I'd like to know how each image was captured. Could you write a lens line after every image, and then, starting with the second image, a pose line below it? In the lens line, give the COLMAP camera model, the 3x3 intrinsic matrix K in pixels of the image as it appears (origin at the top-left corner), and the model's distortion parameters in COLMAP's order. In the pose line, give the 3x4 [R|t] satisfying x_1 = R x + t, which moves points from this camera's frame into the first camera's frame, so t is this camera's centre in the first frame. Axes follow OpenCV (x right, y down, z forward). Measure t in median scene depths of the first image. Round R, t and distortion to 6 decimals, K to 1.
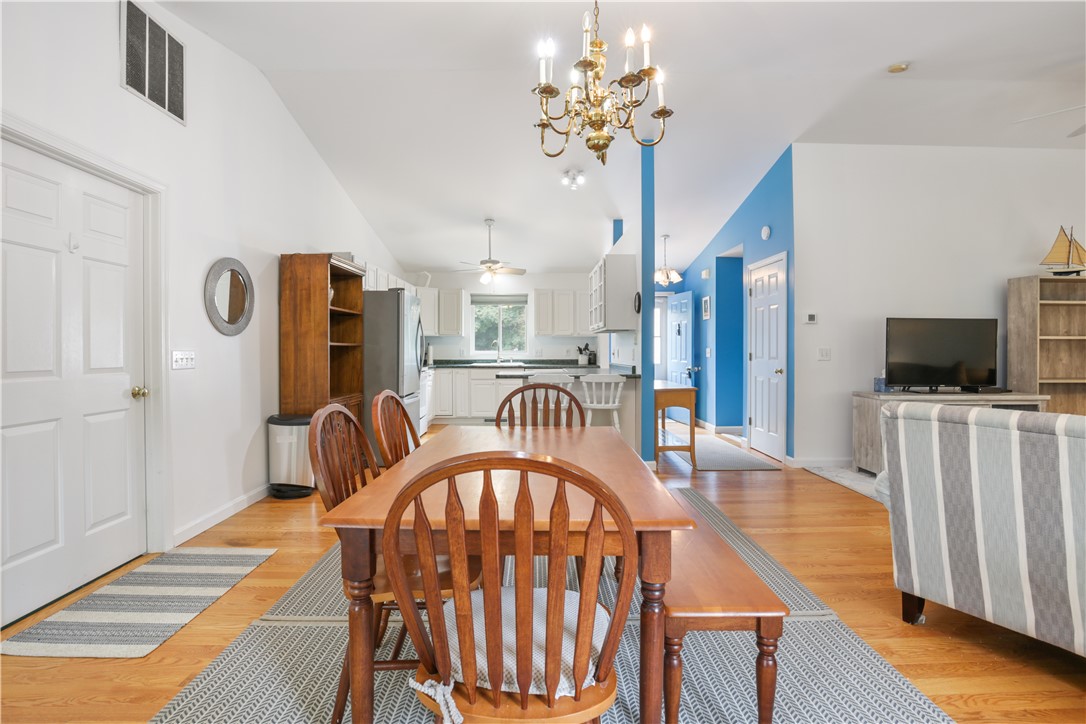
lens RADIAL K [[503.6, 0, 539.0], [0, 503.6, 354.9], [0, 0, 1]] dist [-0.026762, -0.000084]
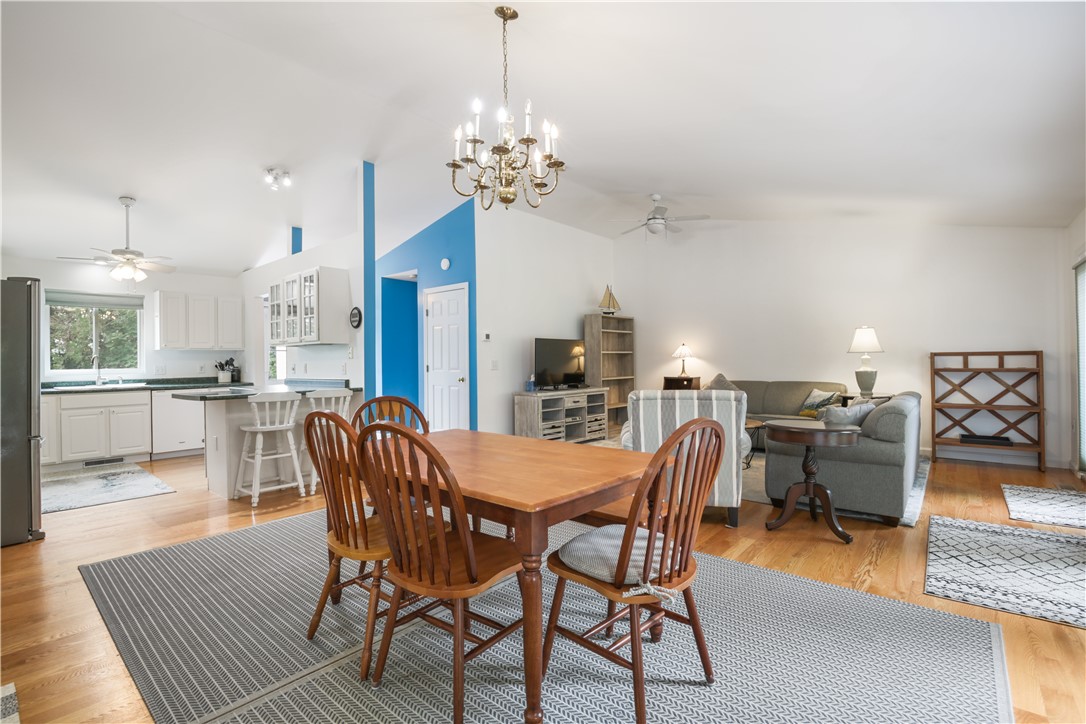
lens RADIAL K [[503.6, 0, 539.0], [0, 503.6, 354.9], [0, 0, 1]] dist [-0.026762, -0.000084]
pose [[0.660825, -0.001865, 0.750538, -0.317215], [0.023042, 0.999576, -0.017804, -0.001097], [-0.750186, 0.029059, 0.660588, 0.049997]]
